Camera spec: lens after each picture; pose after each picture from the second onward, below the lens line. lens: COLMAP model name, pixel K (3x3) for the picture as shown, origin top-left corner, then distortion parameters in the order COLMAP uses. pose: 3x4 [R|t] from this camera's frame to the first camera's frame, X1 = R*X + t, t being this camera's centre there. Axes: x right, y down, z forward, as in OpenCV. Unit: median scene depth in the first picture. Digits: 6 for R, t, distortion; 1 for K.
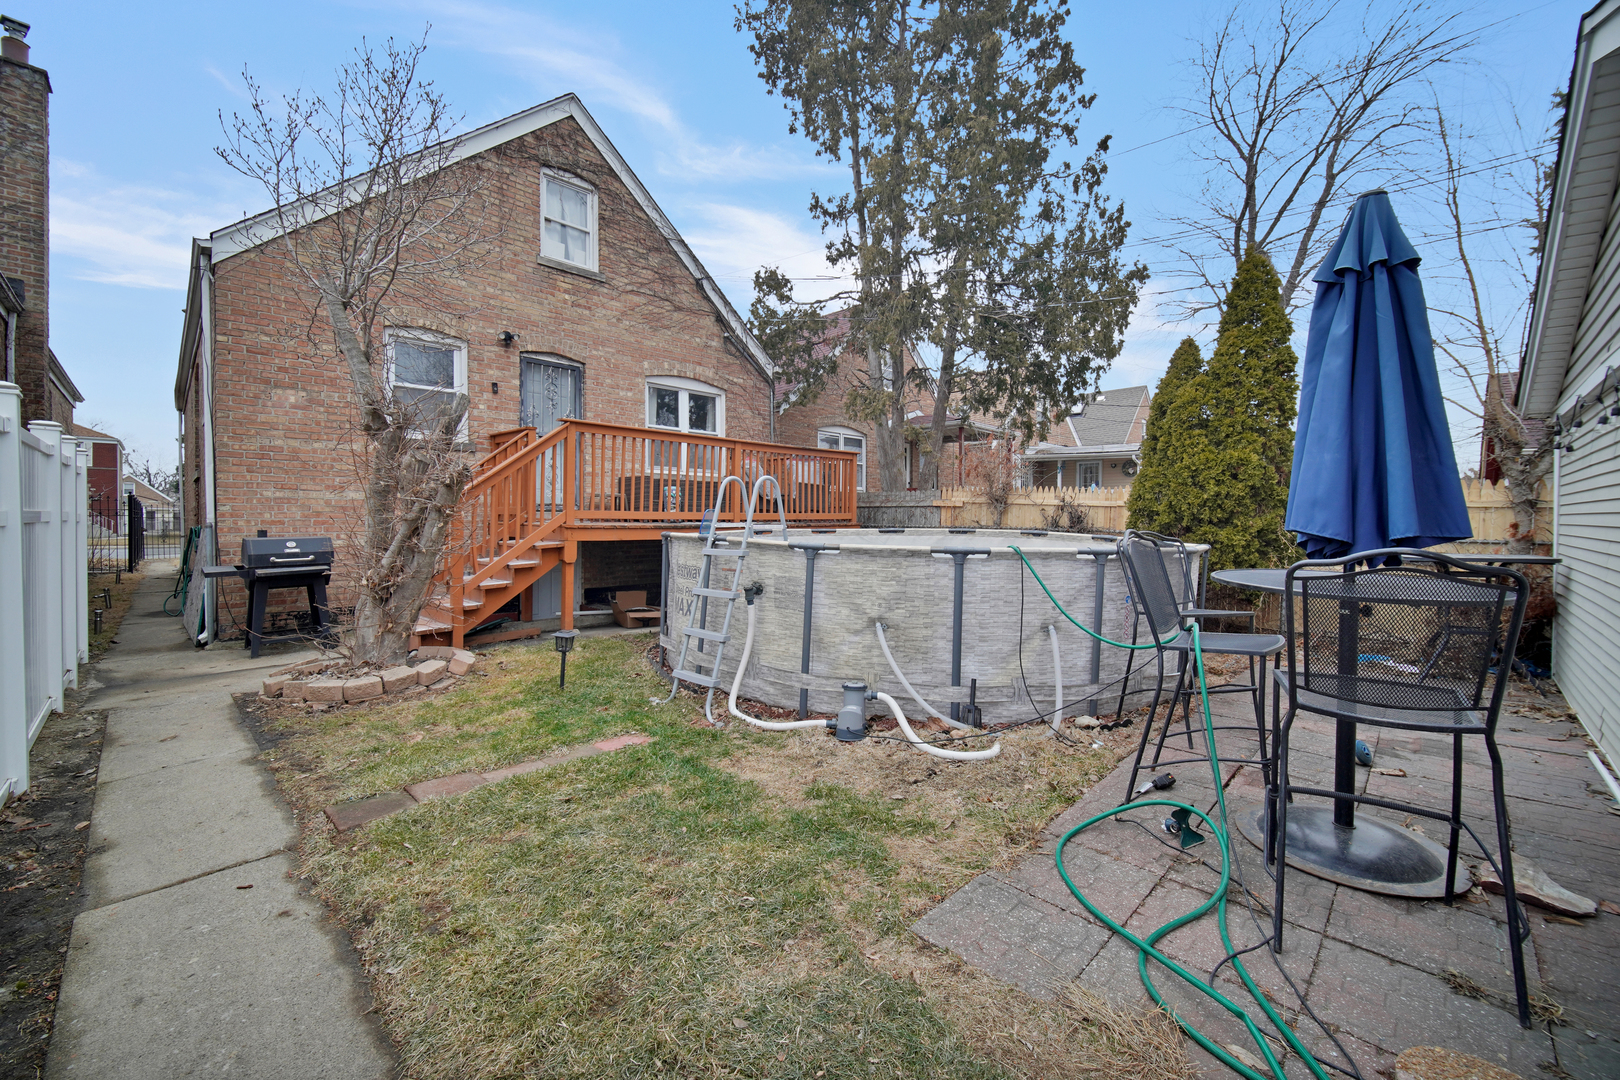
lens RADIAL K [[658.6, 0, 803.7], [0, 658.6, 533.9], [0, 0, 1]] dist [-0.011837, 0.000577]
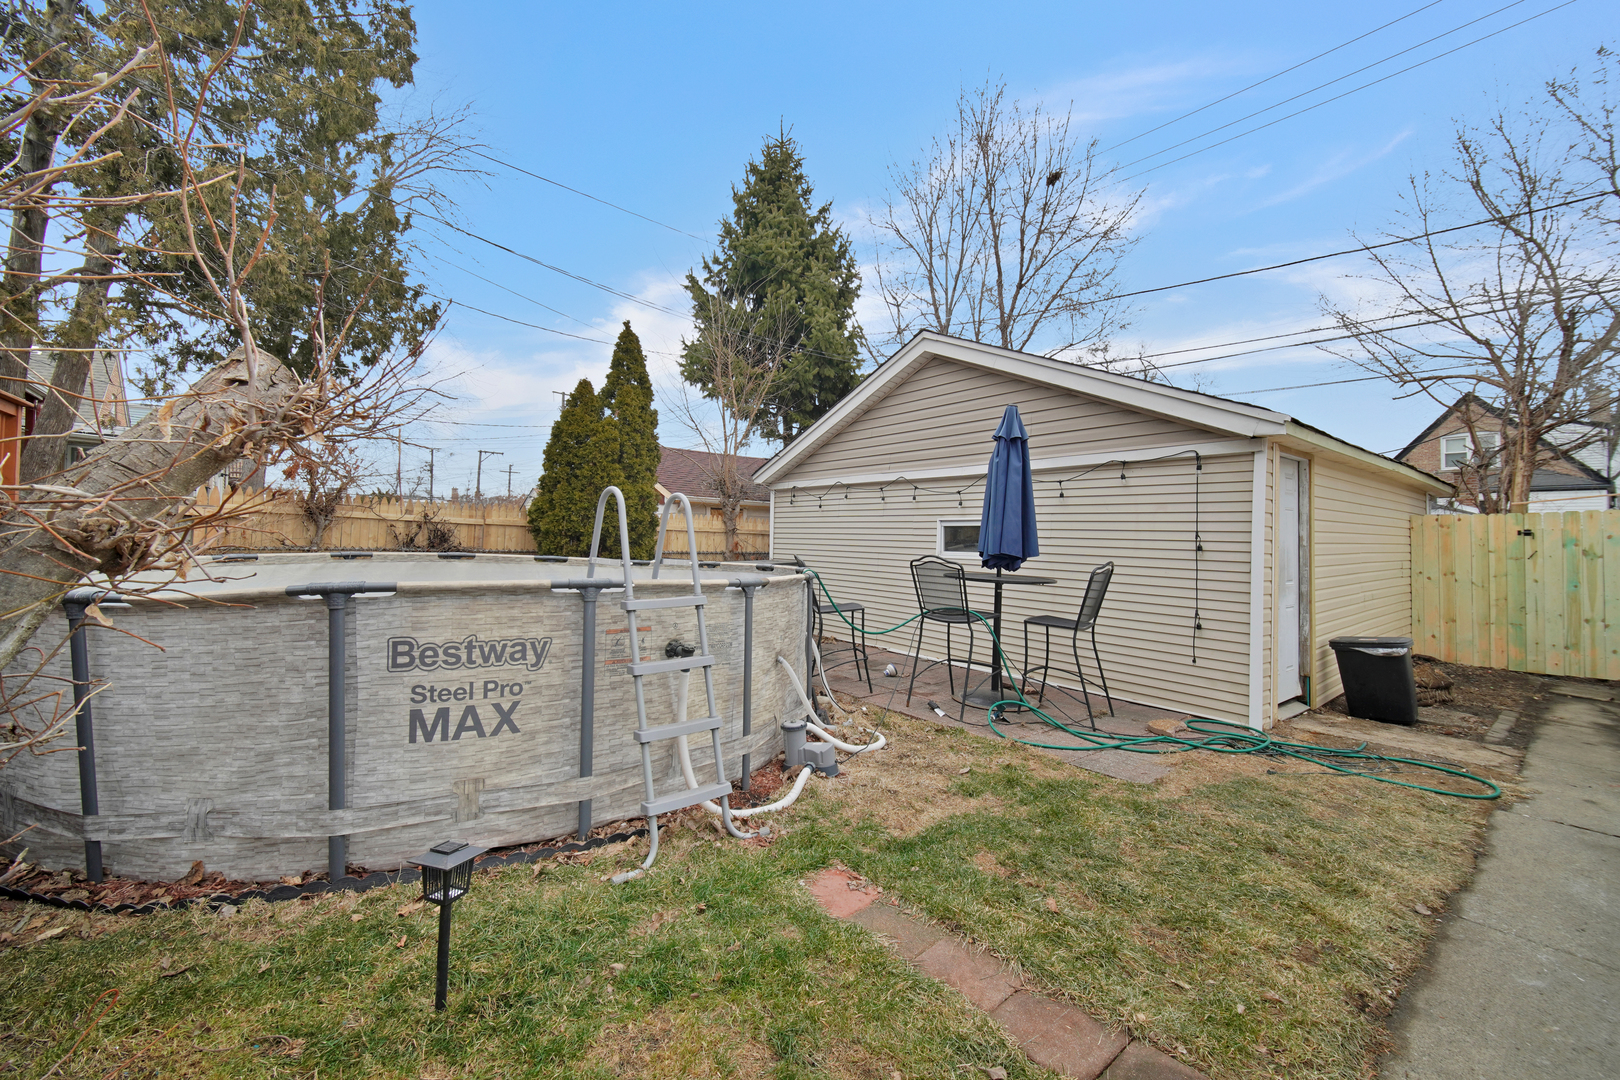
lens RADIAL K [[658.6, 0, 805.0], [0, 658.6, 533.7], [0, 0, 1]] dist [-0.011837, 0.000577]
pose [[0.102141, 0.001022, 0.994769, -0.703737], [0.009221, 0.999956, -0.001974, -0.036735], [-0.994727, 0.009374, 0.102127, 0.710237]]
